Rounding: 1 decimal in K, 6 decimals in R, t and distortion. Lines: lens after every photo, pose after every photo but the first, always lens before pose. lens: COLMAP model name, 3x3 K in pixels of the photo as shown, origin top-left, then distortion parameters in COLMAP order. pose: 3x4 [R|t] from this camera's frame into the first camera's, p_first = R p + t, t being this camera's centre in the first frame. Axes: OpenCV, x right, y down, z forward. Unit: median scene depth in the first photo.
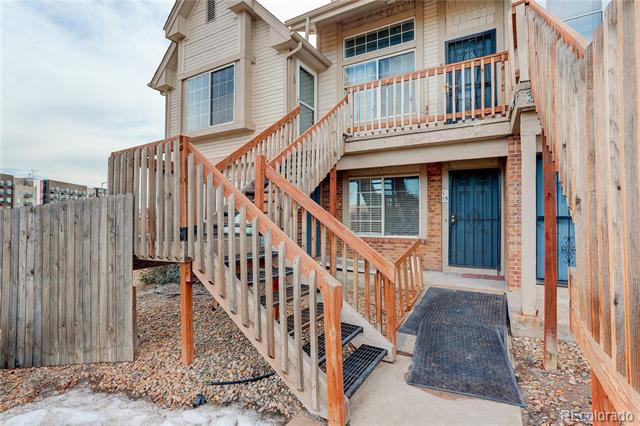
lens RADIAL K [[313.5, 0, 319.6], [0, 313.5, 214.8], [0, 0, 1]] dist [-0.033922, 0.007077]
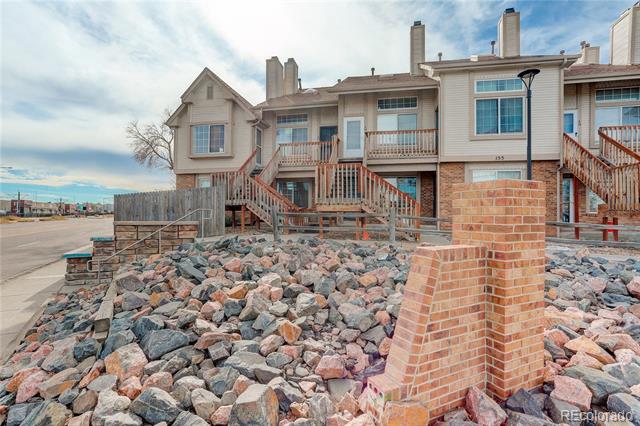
lens RADIAL K [[313.5, 0, 318.6], [0, 313.5, 213.4], [0, 0, 1]] dist [-0.033922, 0.007077]
pose [[0.951311, 0.009774, 0.308078, -0.316824], [-0.010834, 0.999940, 0.001729, 0.103262], [-0.308042, -0.004983, 0.951360, -1.203295]]
